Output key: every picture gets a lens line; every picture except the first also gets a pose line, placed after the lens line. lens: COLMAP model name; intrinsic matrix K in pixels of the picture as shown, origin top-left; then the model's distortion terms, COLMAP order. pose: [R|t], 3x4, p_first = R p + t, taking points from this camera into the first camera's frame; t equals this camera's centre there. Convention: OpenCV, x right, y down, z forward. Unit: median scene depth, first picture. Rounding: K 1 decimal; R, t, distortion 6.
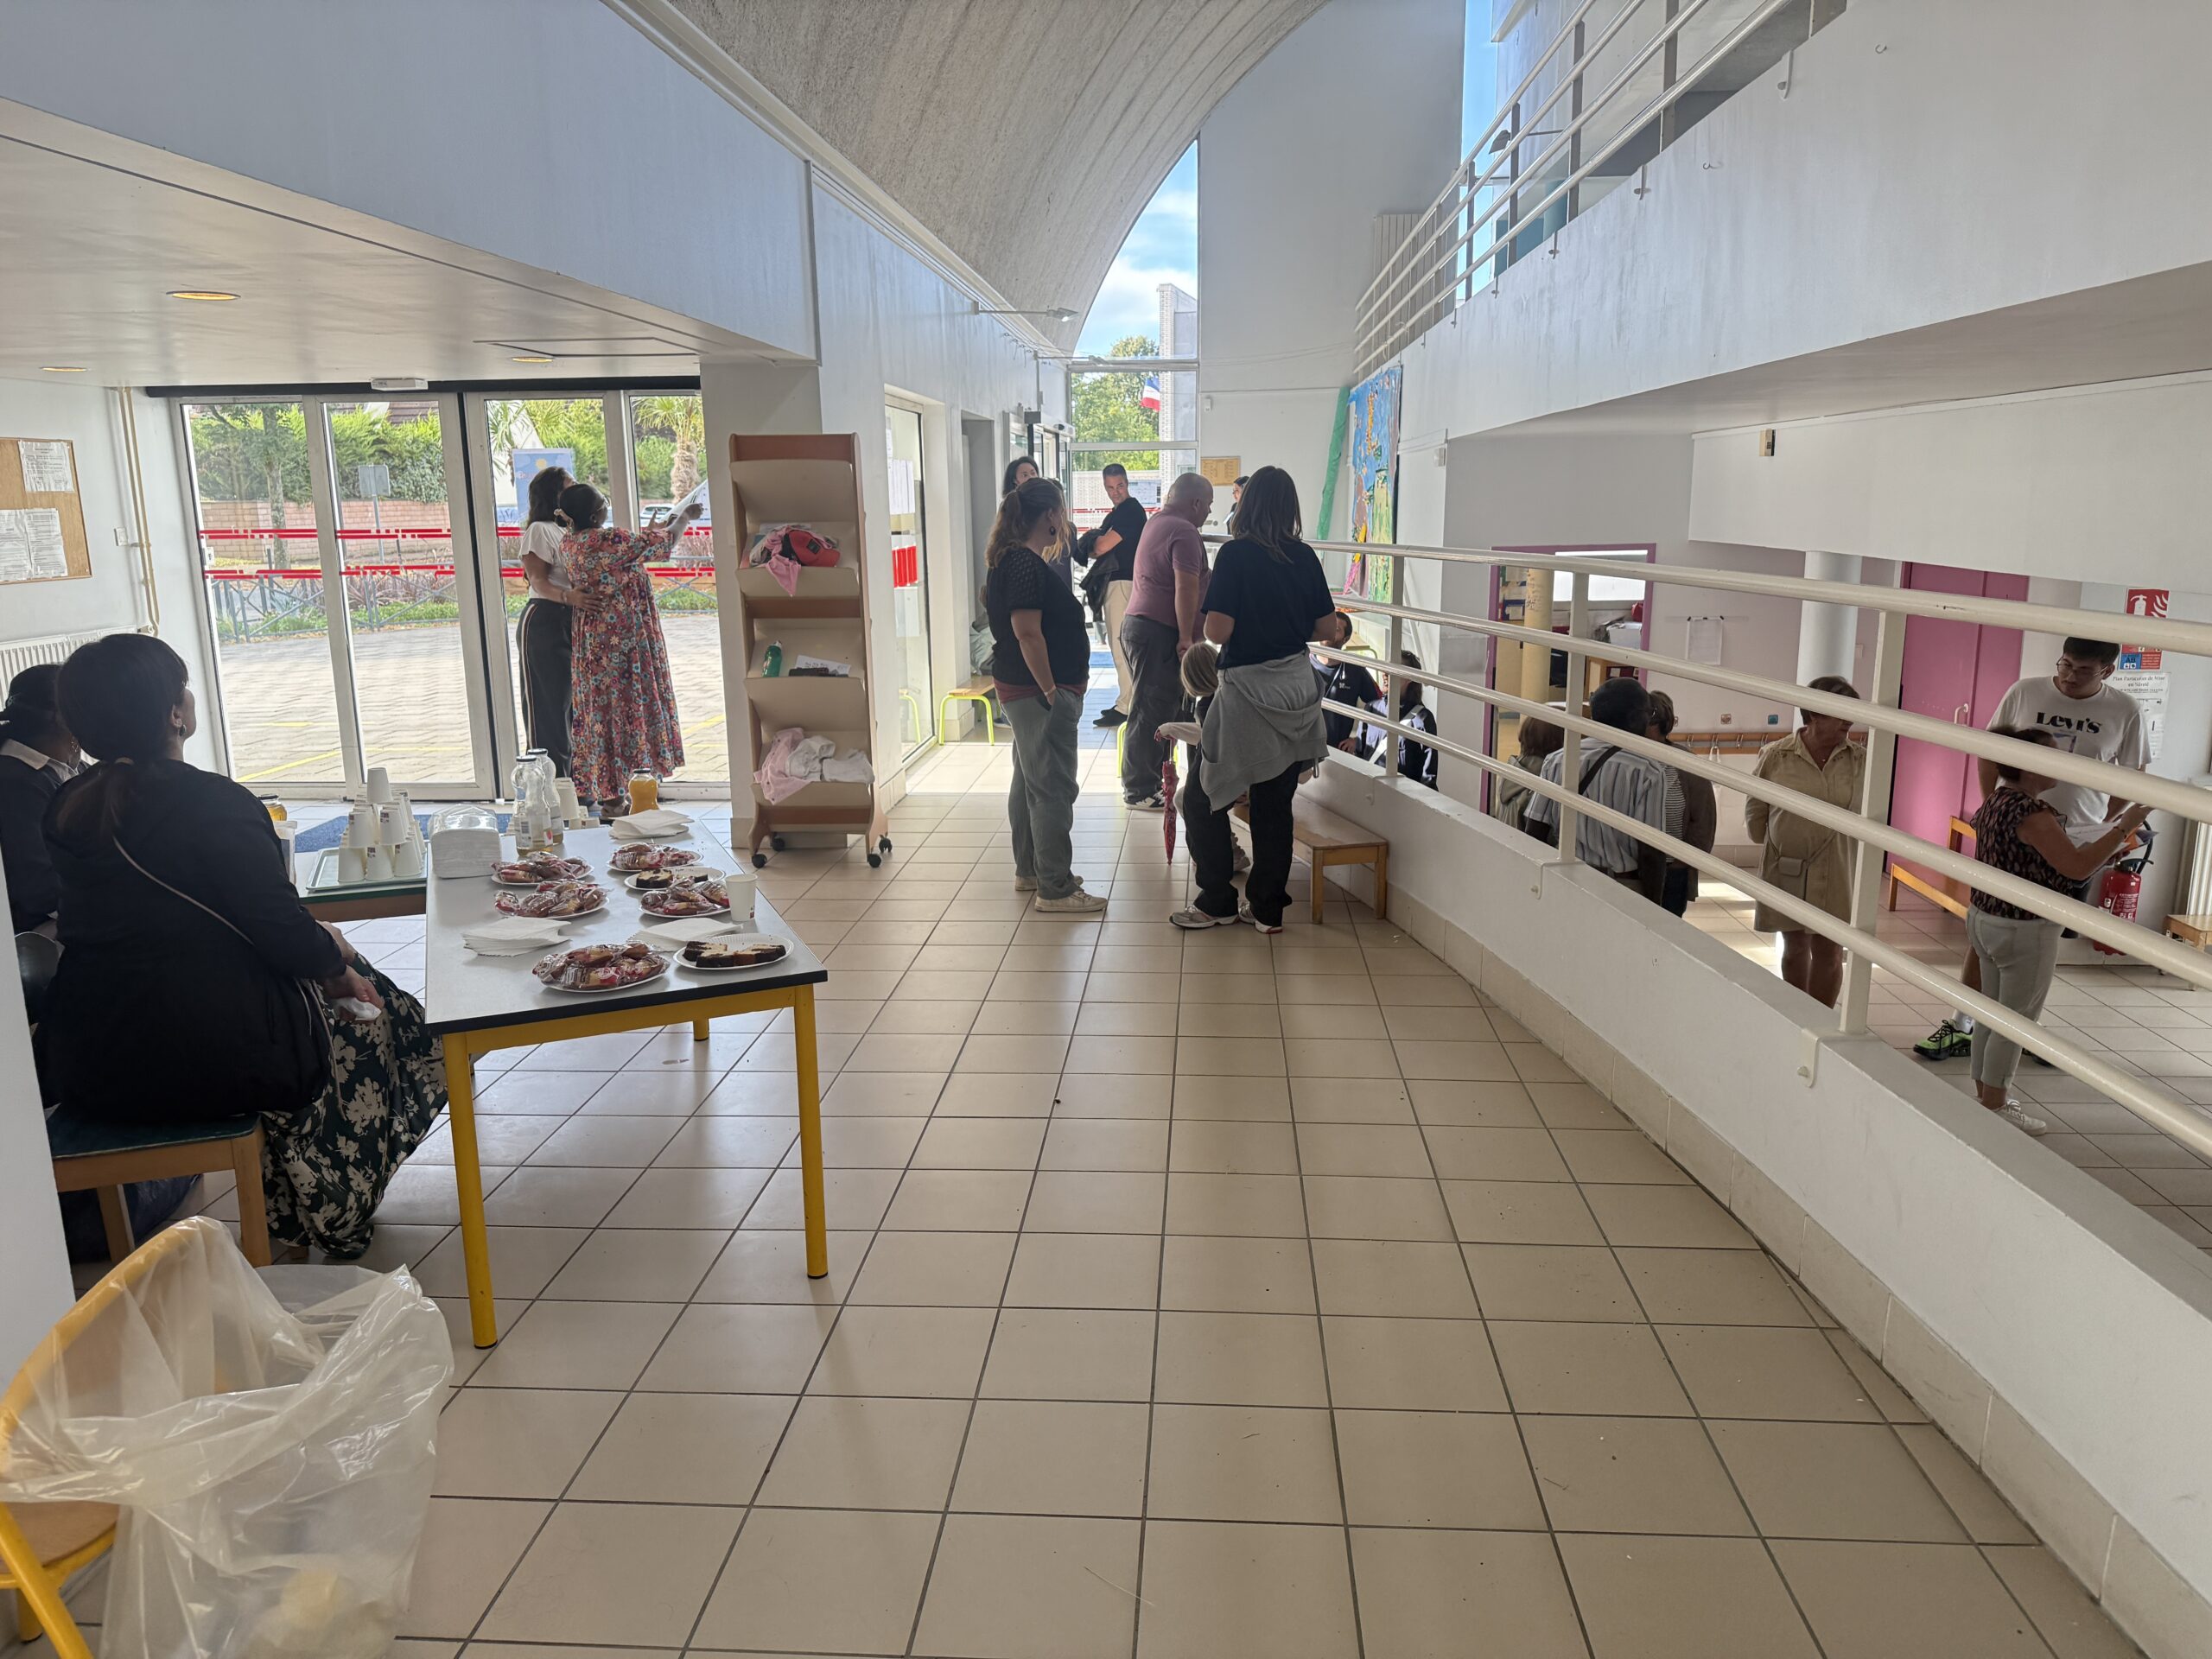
lens RADIAL K [[1558.7, 0, 1097.5], [0, 1558.7, 815.1], [0, 0, 1]] dist [0.100953, 0.001423]
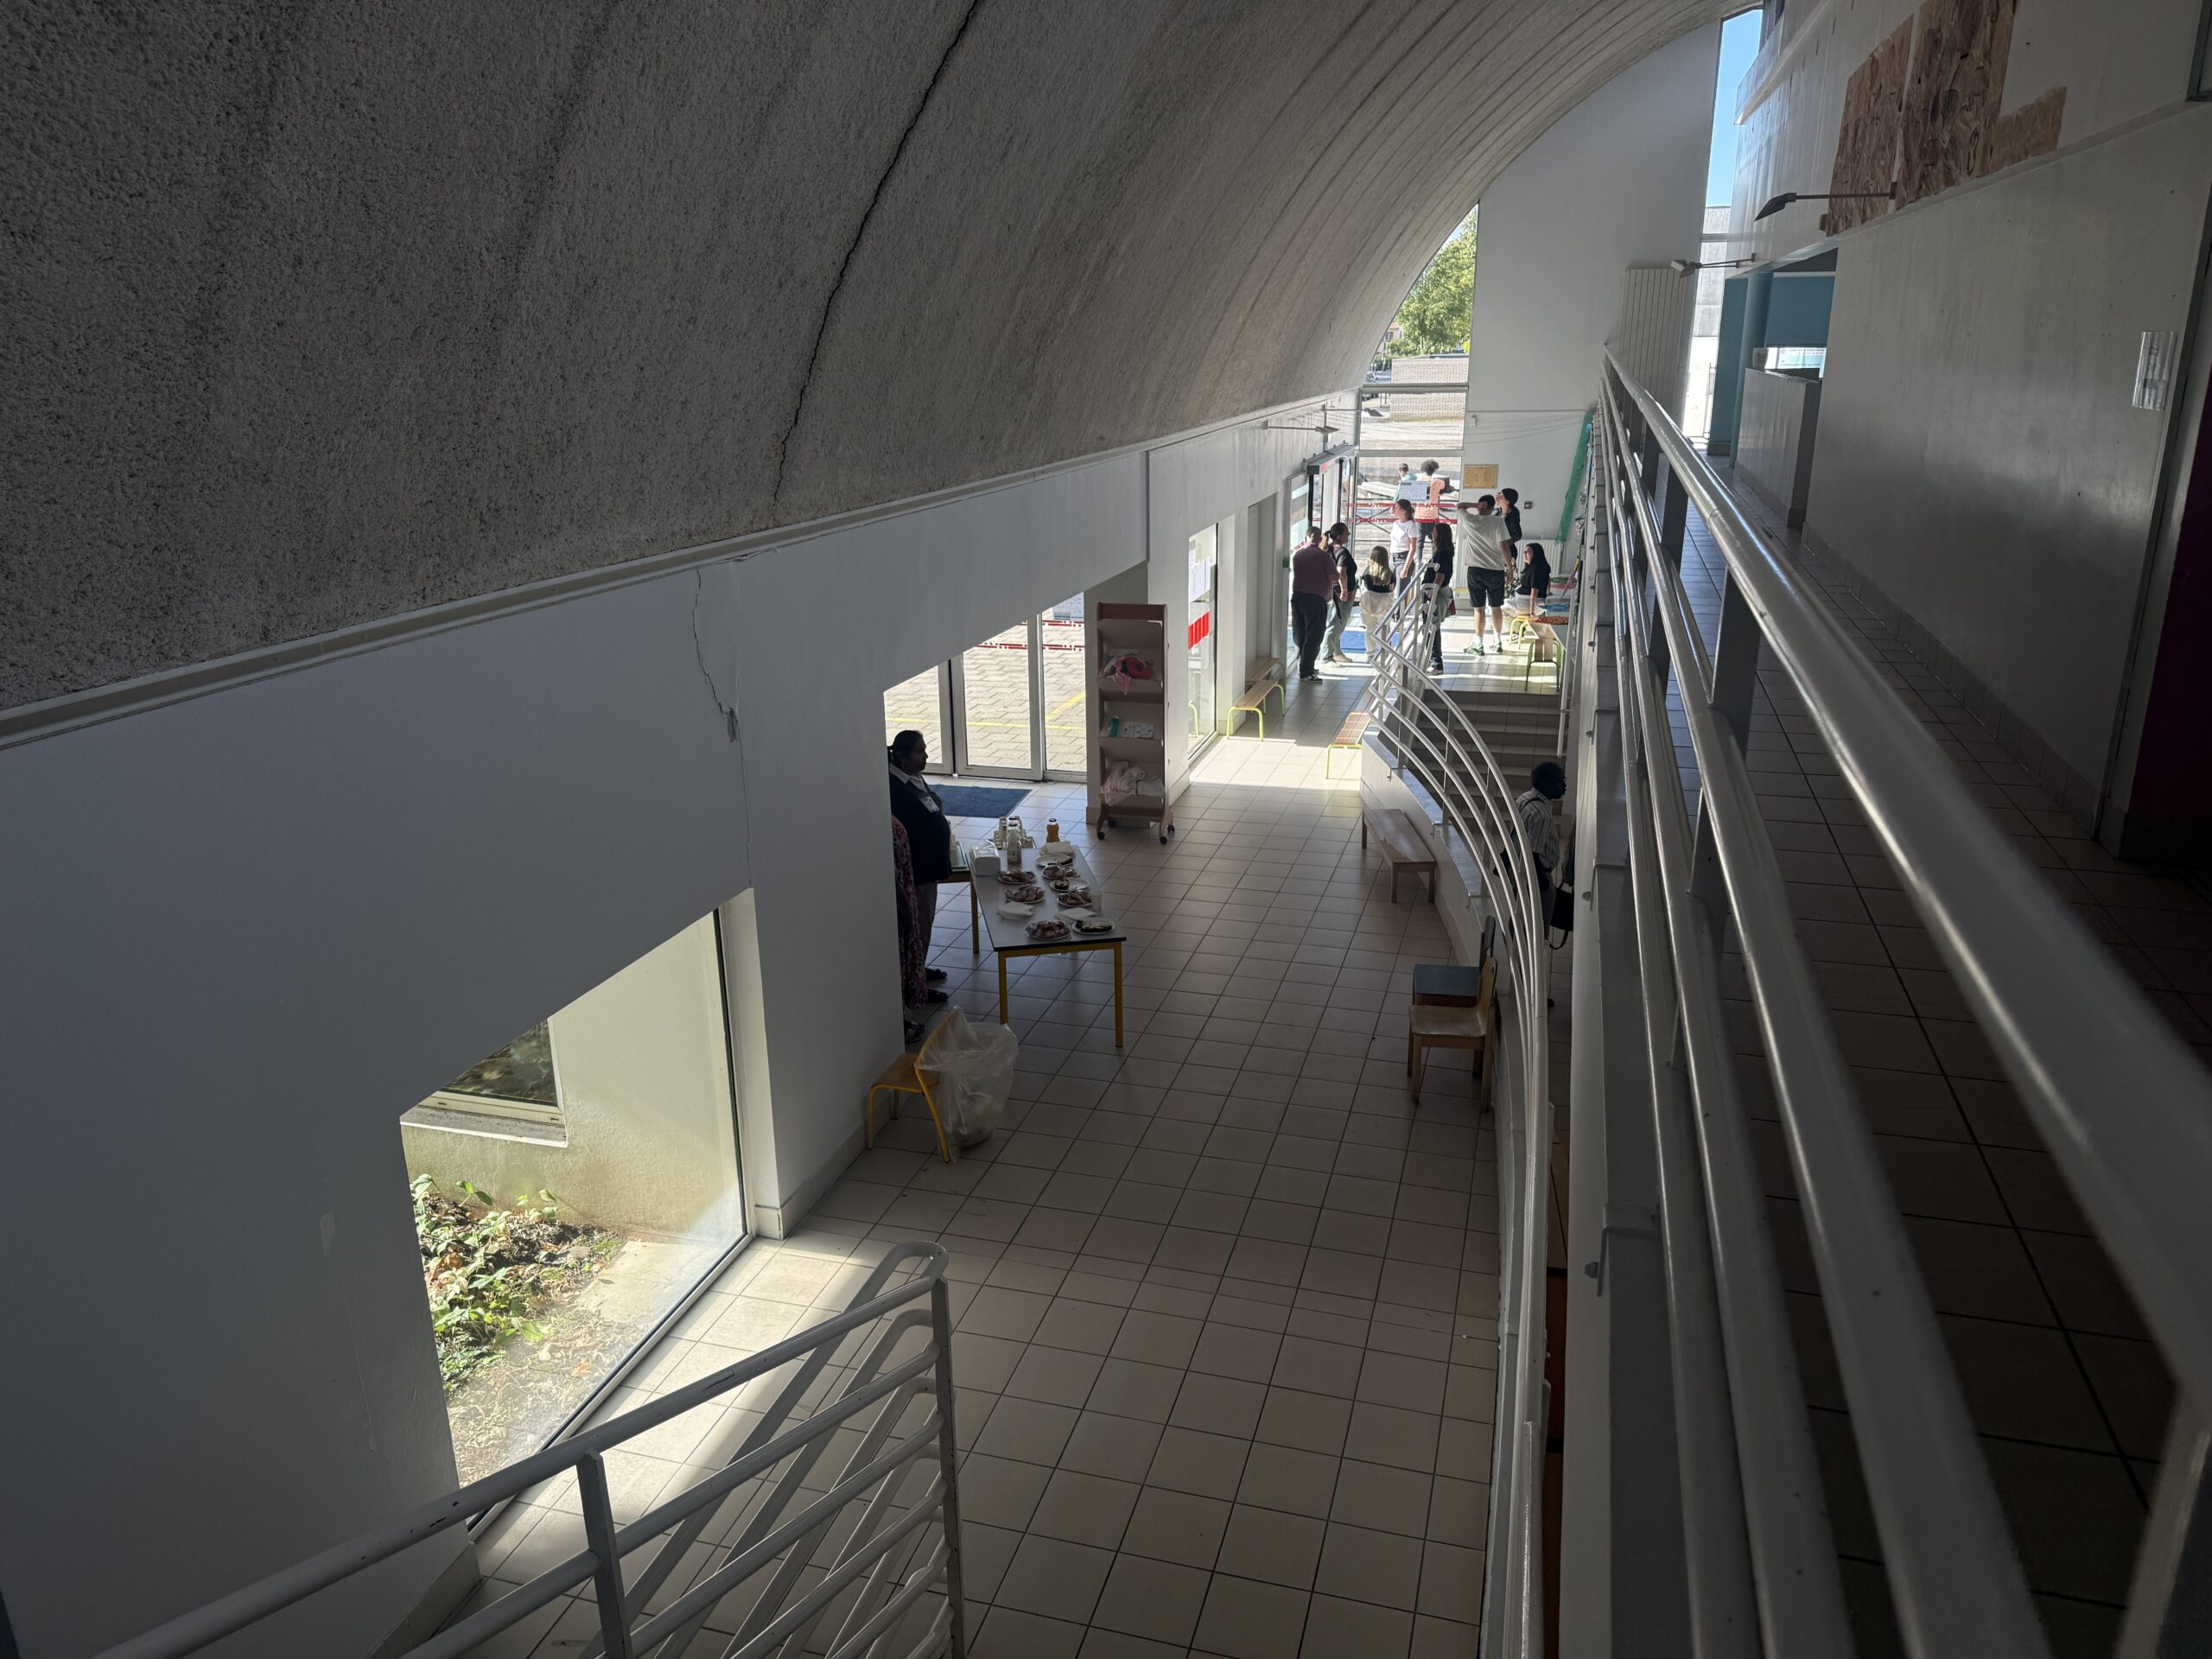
lens RADIAL K [[1558.7, 0, 1100.4], [0, 1558.7, 831.1], [0, 0, 1]] dist [0.100953, 0.001423]
pose [[0.977094, 0.067370, -0.201861, 0.149473], [-0.045622, 0.992826, 0.110521, -0.179595], [0.207859, -0.098780, 0.973158, -0.767536]]
